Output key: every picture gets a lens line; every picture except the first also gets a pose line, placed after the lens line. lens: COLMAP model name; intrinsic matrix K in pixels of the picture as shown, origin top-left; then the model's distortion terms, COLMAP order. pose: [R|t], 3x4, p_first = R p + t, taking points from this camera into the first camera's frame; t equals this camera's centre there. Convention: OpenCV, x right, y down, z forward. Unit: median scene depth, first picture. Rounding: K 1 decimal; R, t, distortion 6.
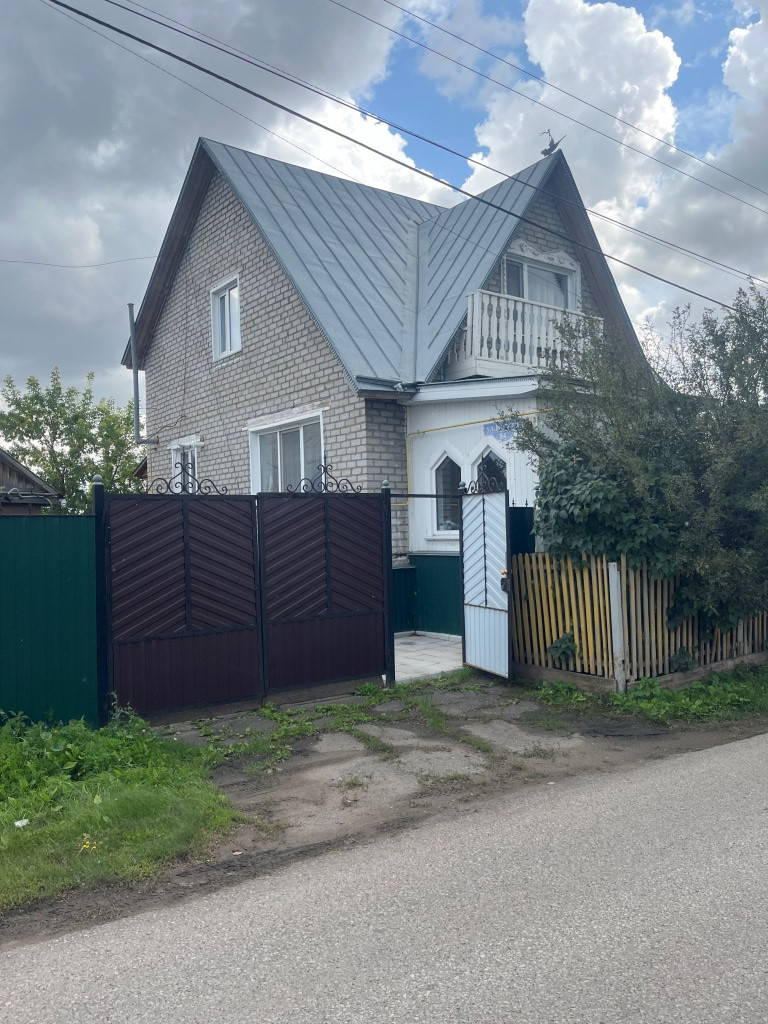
lens RADIAL K [[773.7, 0, 384.0], [0, 773.7, 512.0], [0, 0, 1]] dist [0.059496, -0.084630]
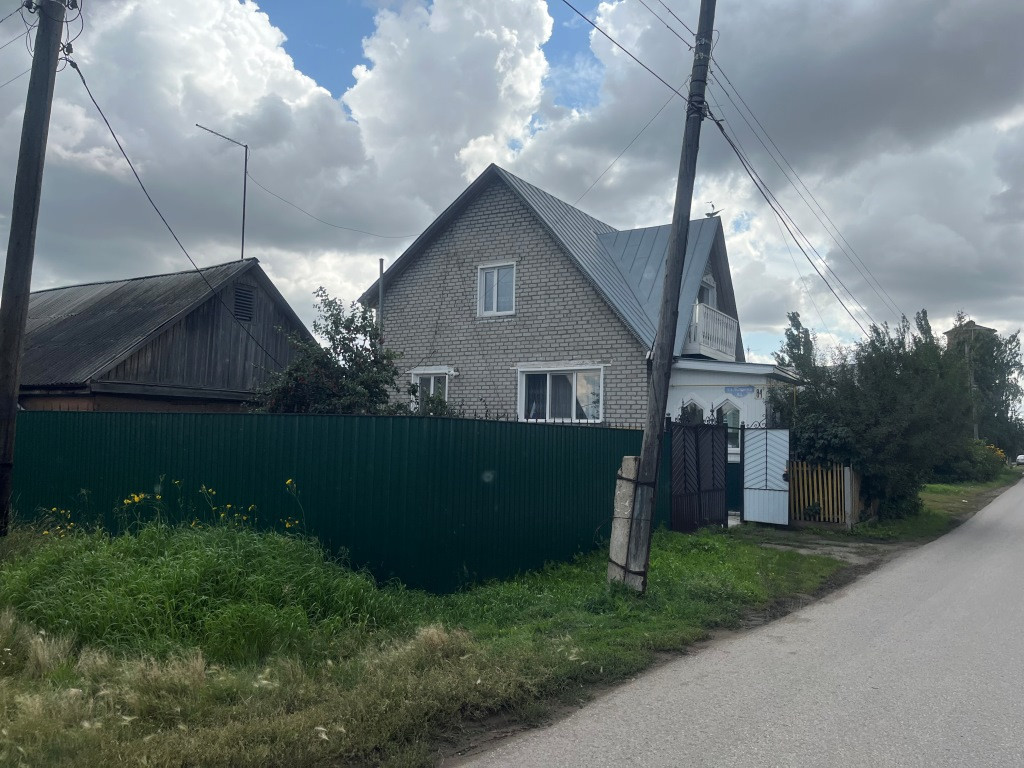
lens RADIAL K [[773.7, 0, 508.5], [0, 773.7, 393.2], [0, 0, 1]] dist [0.059496, -0.084630]
pose [[0.941837, 0.064271, 0.329868, -0.636603], [-0.052184, 0.997606, -0.045377, 0.004562], [-0.331994, 0.025524, 0.942936, -0.340179]]
